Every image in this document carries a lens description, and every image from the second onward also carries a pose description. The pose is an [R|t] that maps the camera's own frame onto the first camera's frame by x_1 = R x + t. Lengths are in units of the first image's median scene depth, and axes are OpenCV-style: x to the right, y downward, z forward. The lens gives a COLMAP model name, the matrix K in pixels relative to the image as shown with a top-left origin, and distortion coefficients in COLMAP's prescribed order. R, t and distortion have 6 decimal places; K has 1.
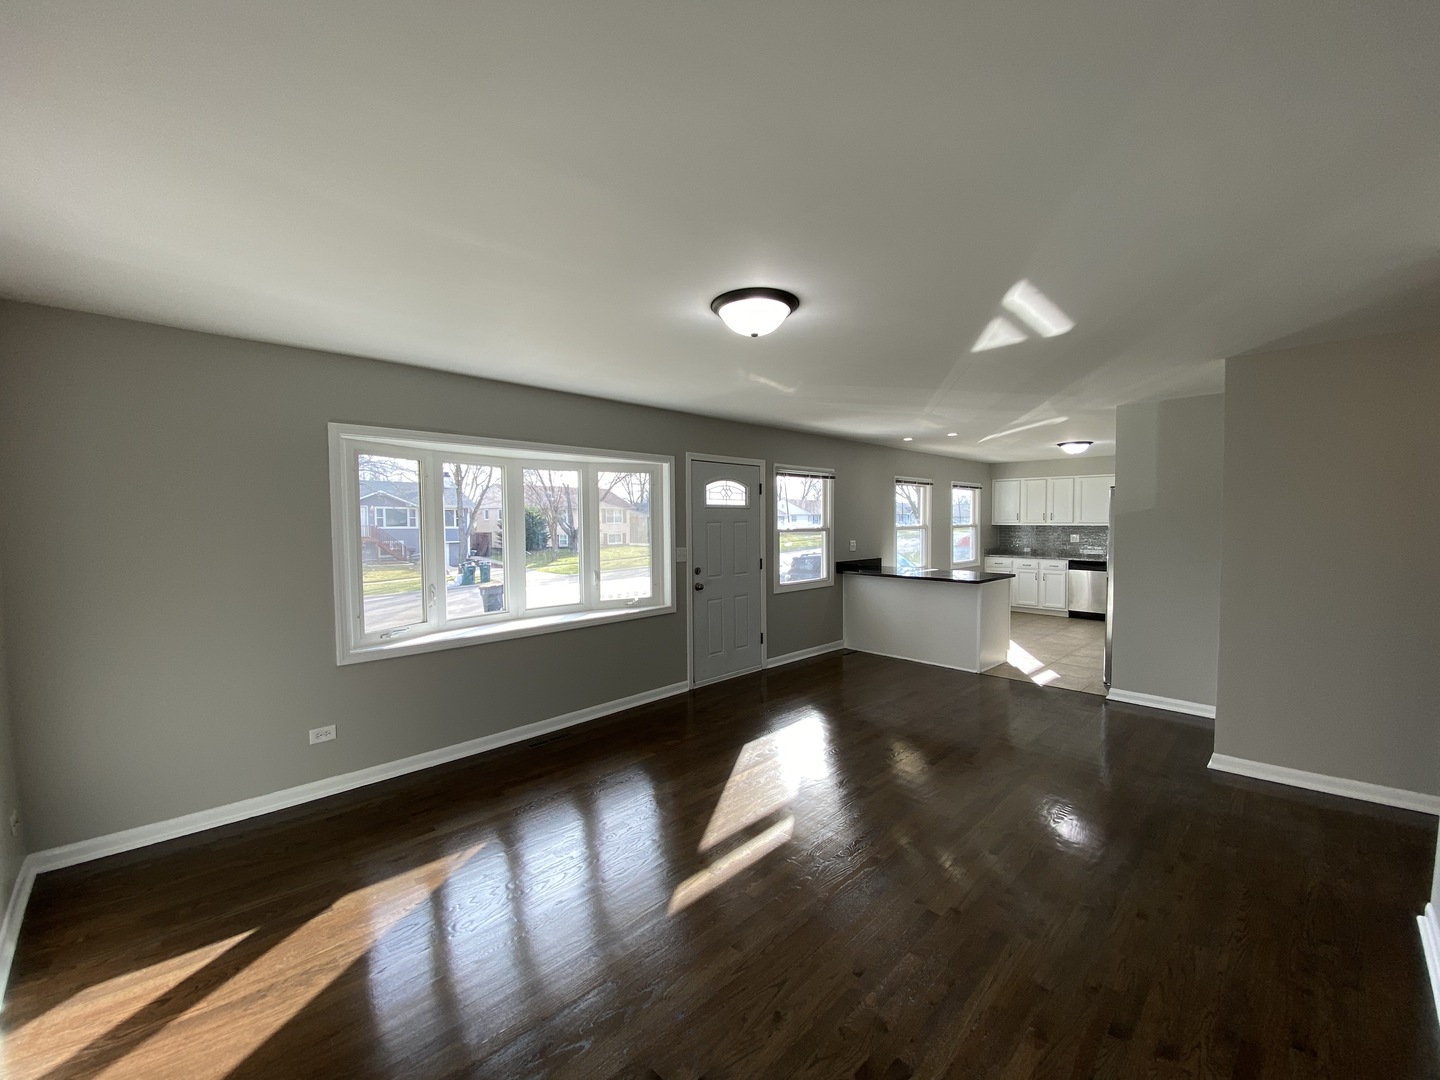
lens RADIAL K [[583.4, 0, 717.2], [0, 583.4, 543.0], [0, 0, 1]] dist [0.039602, -0.024999]
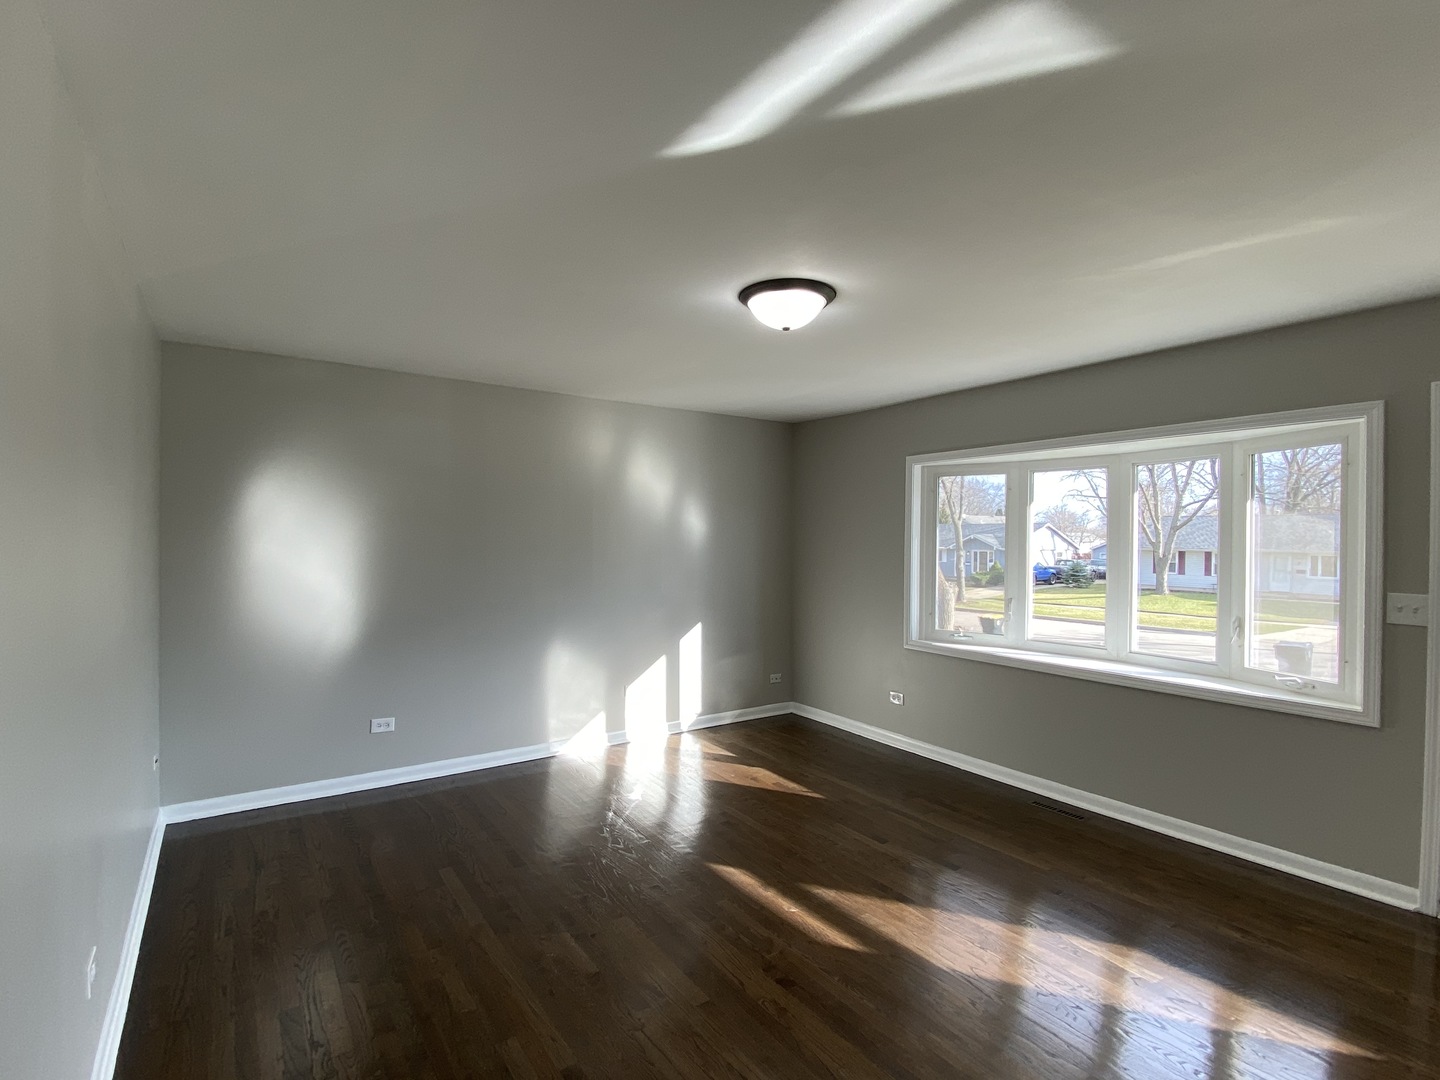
lens RADIAL K [[701.0, 0, 713.8], [0, 701.0, 540.1], [0, 0, 1]] dist [0.002374, -0.000310]
pose [[-0.183471, 0.009944, -0.982975, 0.407994], [-0.042259, 0.998945, 0.017993, -0.014568], [0.982116, 0.044841, -0.182857, 0.390729]]
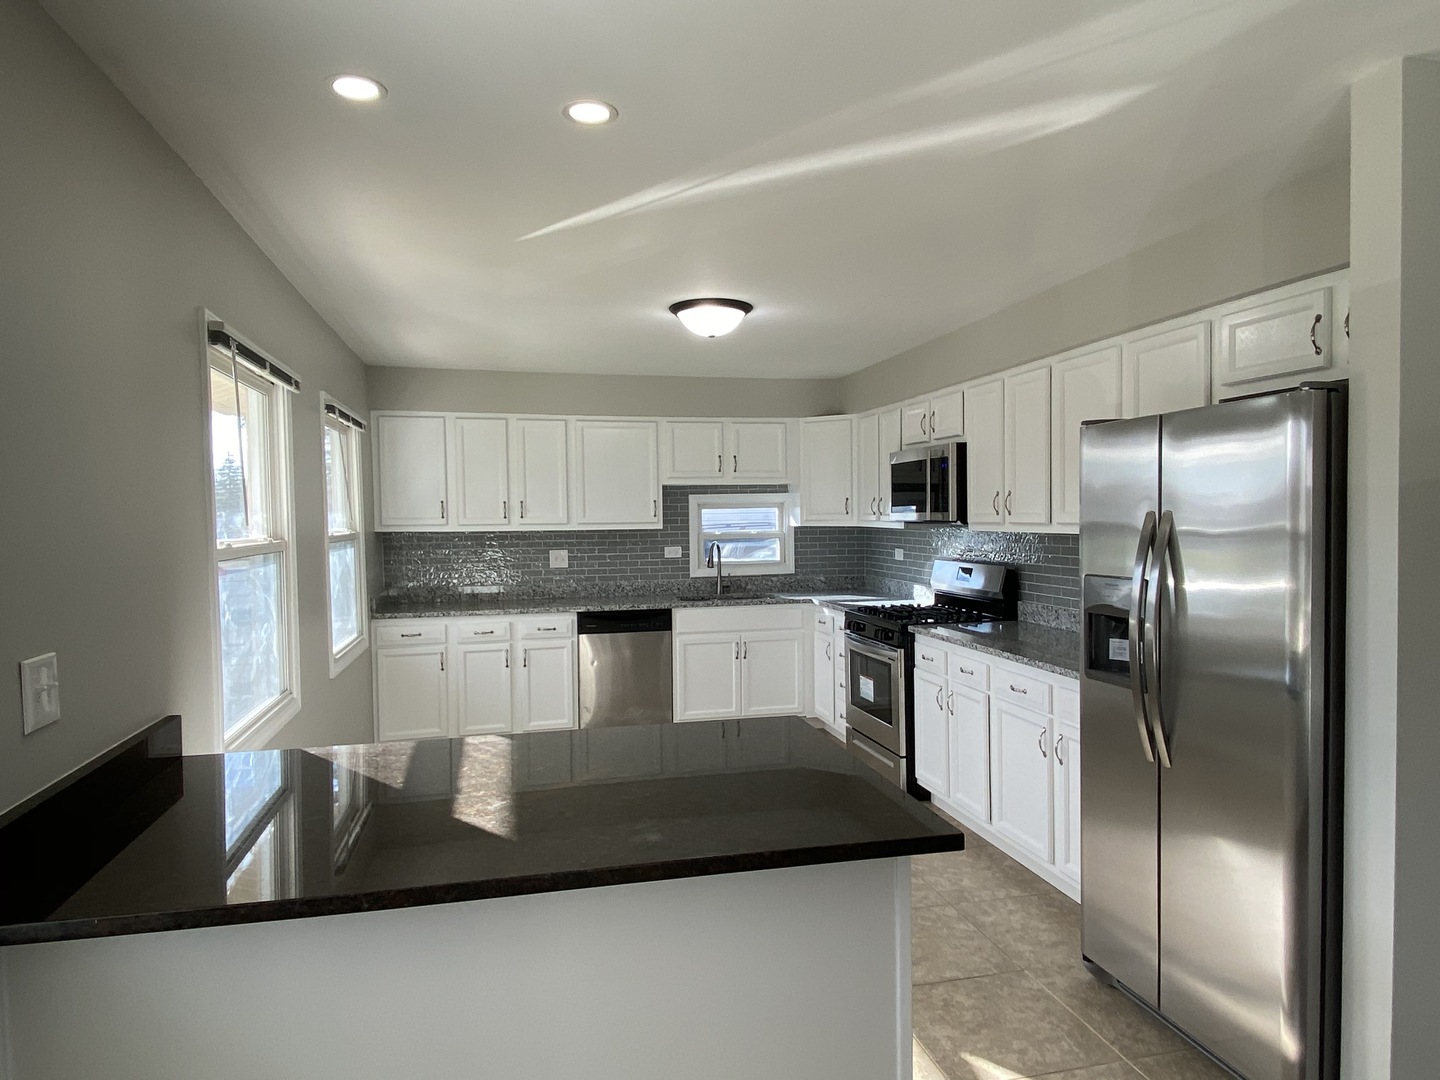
lens RADIAL K [[920.4, 0, 714.2], [0, 920.4, 547.3], [0, 0, 1]] dist [0.148019, 0.000163]
pose [[0.533395, -0.033227, 0.845213, 0.112904], [0.043035, 0.999000, 0.012114, -0.027098], [-0.844771, 0.029912, 0.534292, 0.714526]]
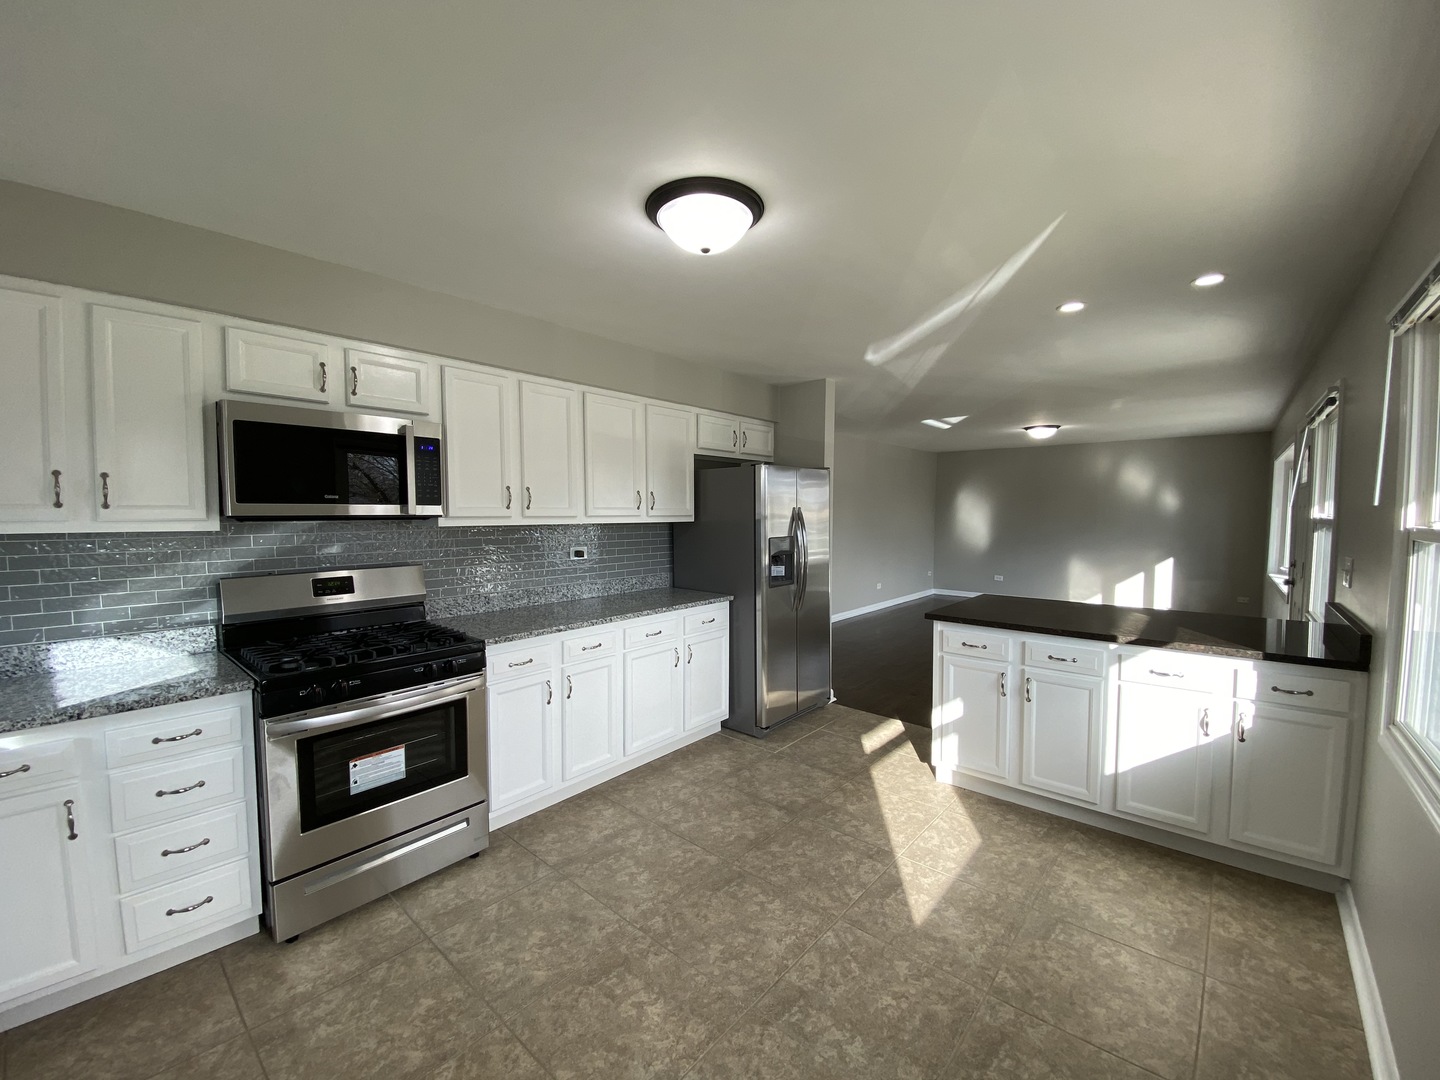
lens RADIAL K [[582.7, 0, 720.6], [0, 582.7, 542.1], [0, 0, 1]] dist [0.019396, -0.016368]
pose [[-0.998079, 0.010249, -0.061093, 0.588952], [0.004564, 0.995704, 0.092476, -0.045977], [0.061778, 0.092020, -0.993839, 1.264989]]
